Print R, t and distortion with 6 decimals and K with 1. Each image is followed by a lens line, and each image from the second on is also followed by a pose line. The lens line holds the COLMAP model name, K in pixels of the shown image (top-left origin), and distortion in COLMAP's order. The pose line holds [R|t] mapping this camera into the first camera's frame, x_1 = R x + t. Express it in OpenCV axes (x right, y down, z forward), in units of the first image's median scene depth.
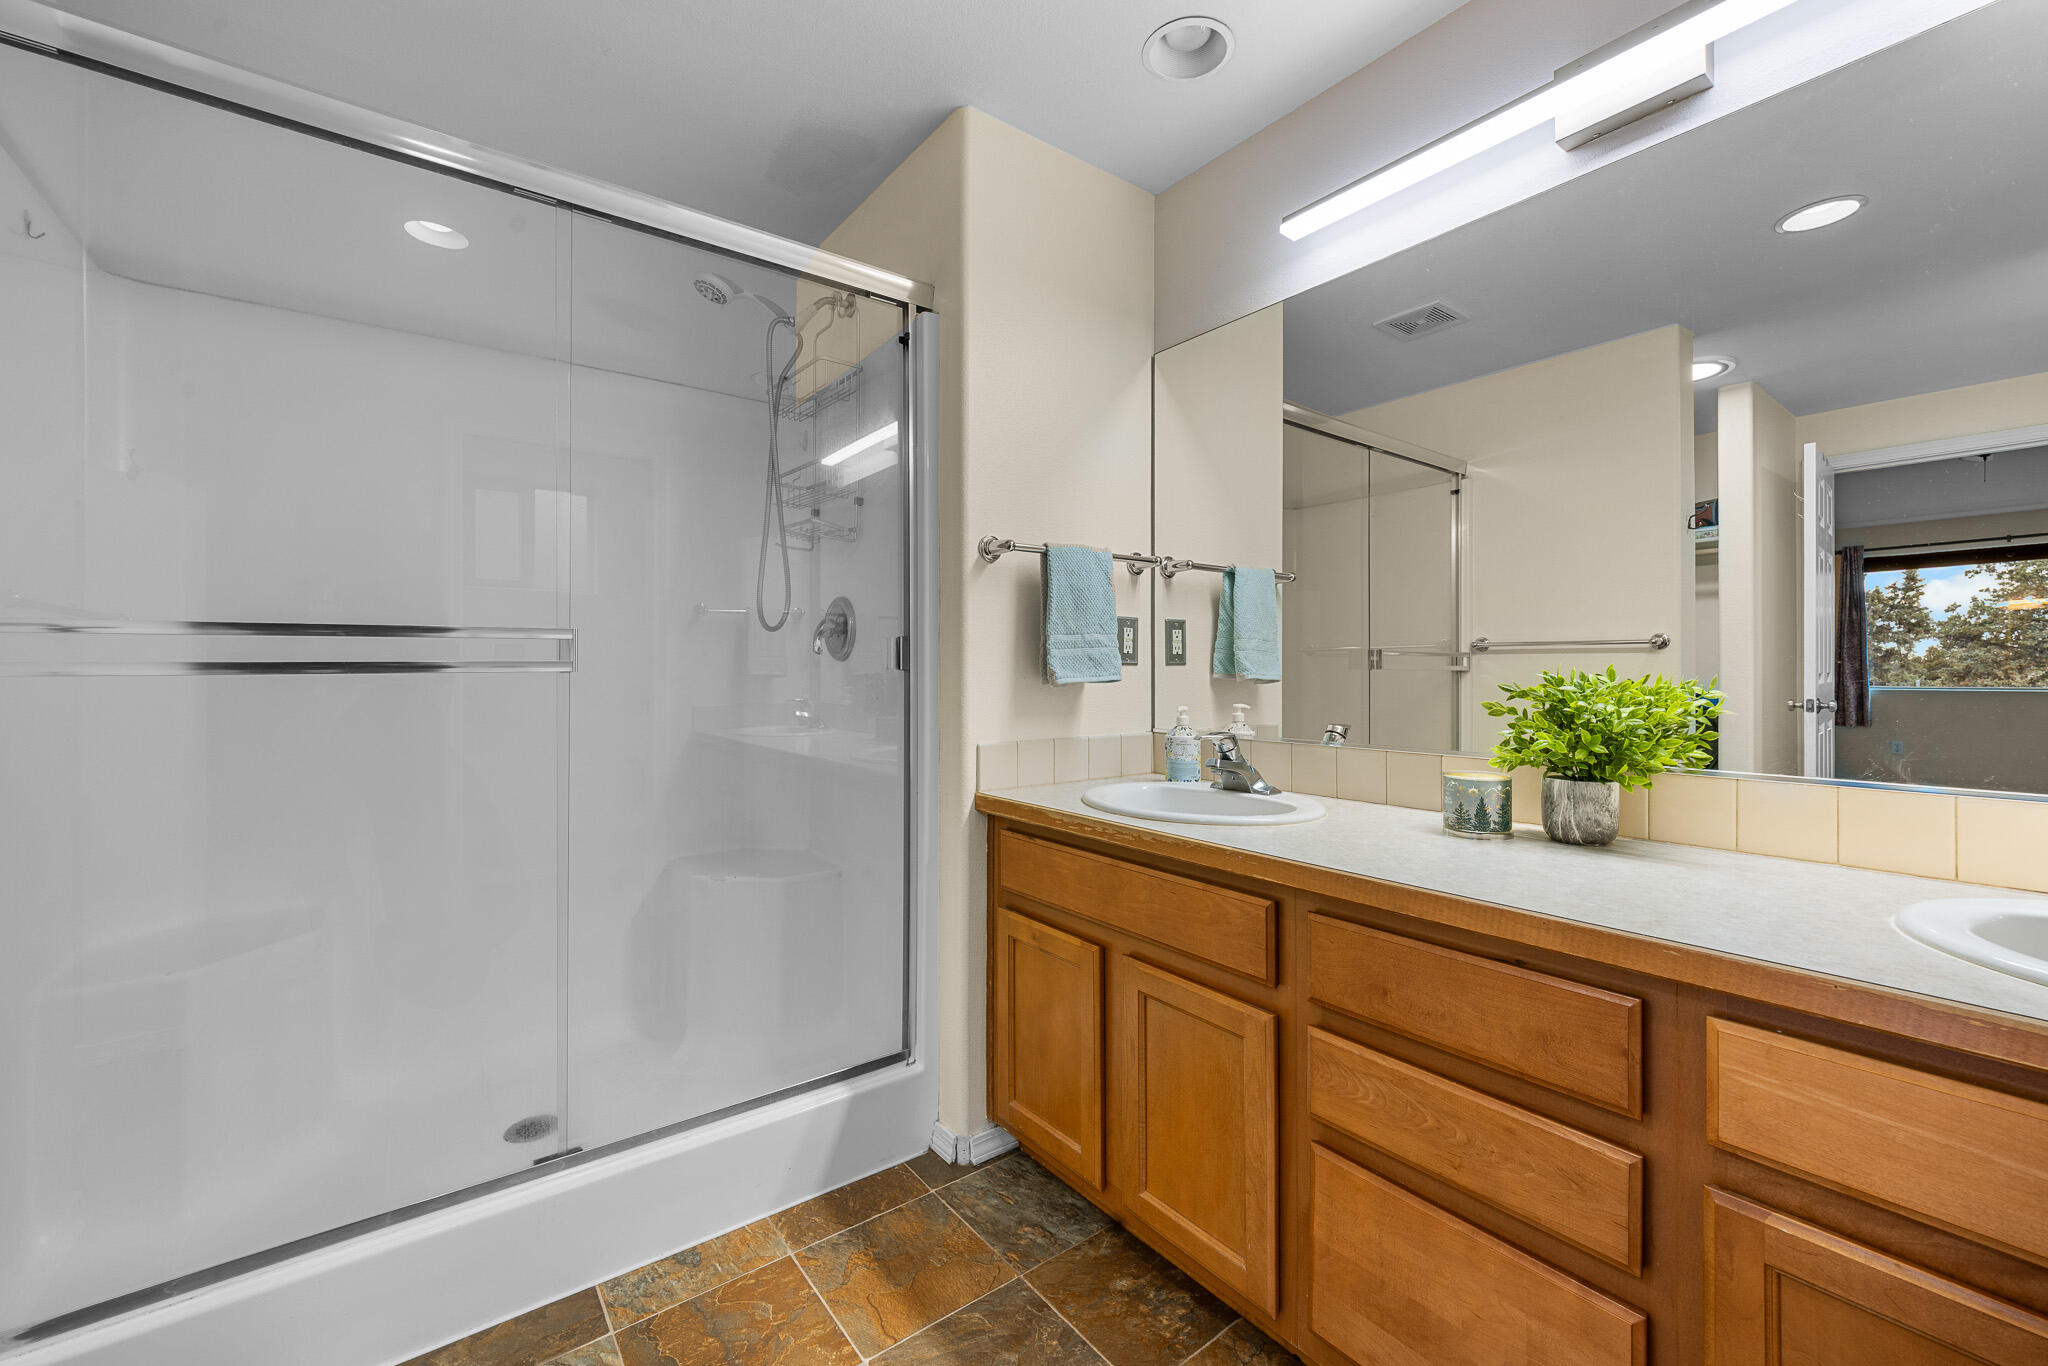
lens RADIAL K [[816.0, 0, 1023.7], [0, 816.0, 669.9], [0, 0, 1]] dist [-0.001421, 0.000038]
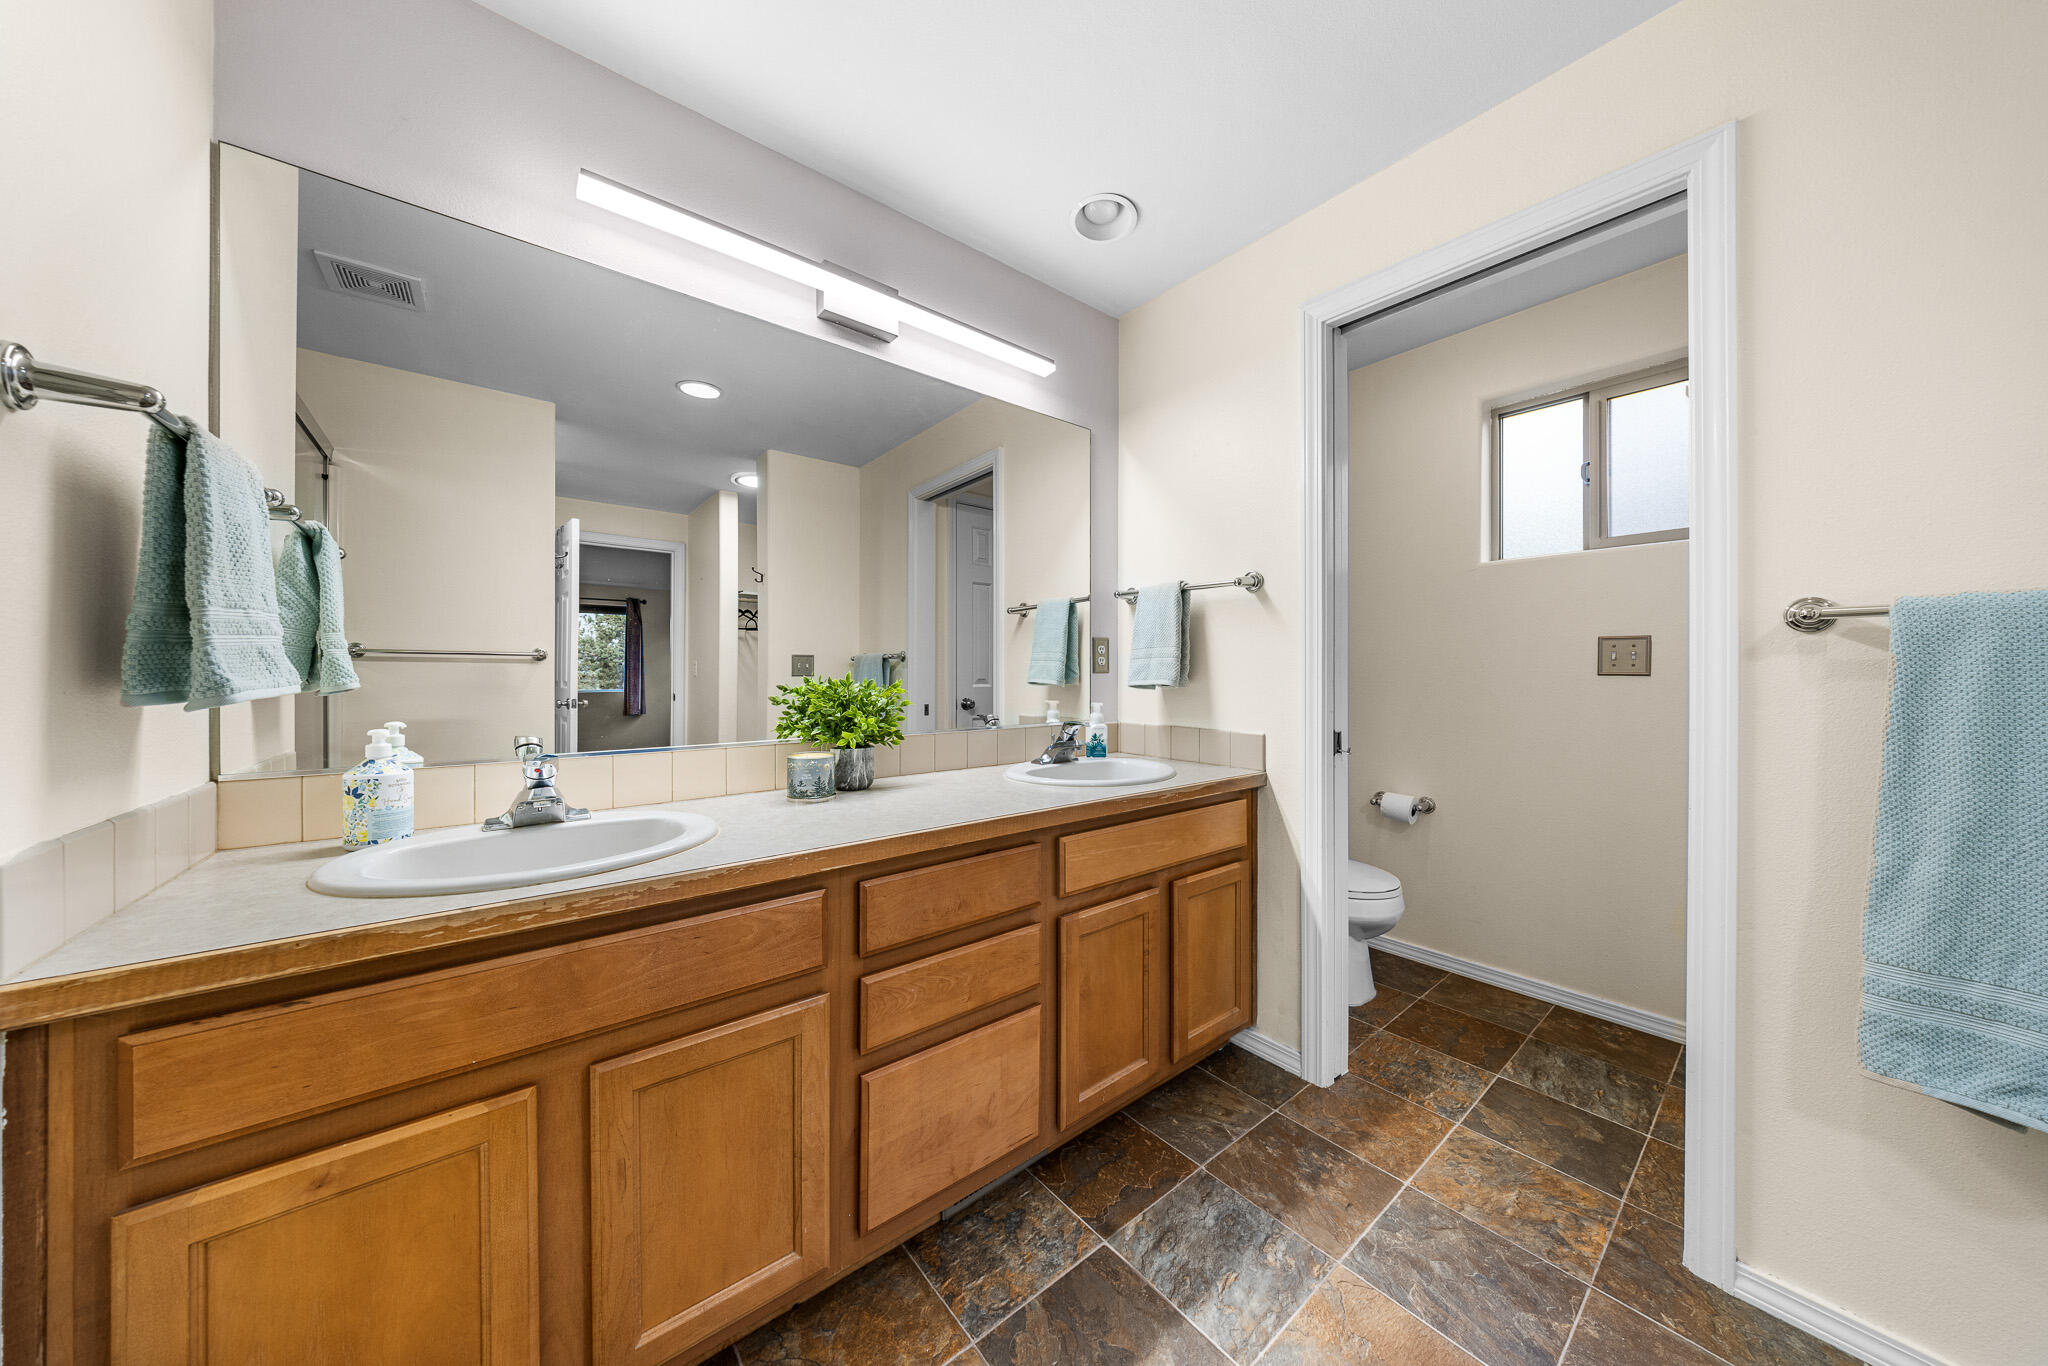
lens RADIAL K [[654.0, 0, 1024.4], [0, 654.0, 680.5], [0, 0, 1]] dist [-0.007736, -0.000023]
pose [[-0.034441, -0.003219, 0.999402, -0.489682], [0.000257, 0.999995, 0.003230, 0.002303], [-0.999407, 0.000368, -0.034440, 0.653525]]
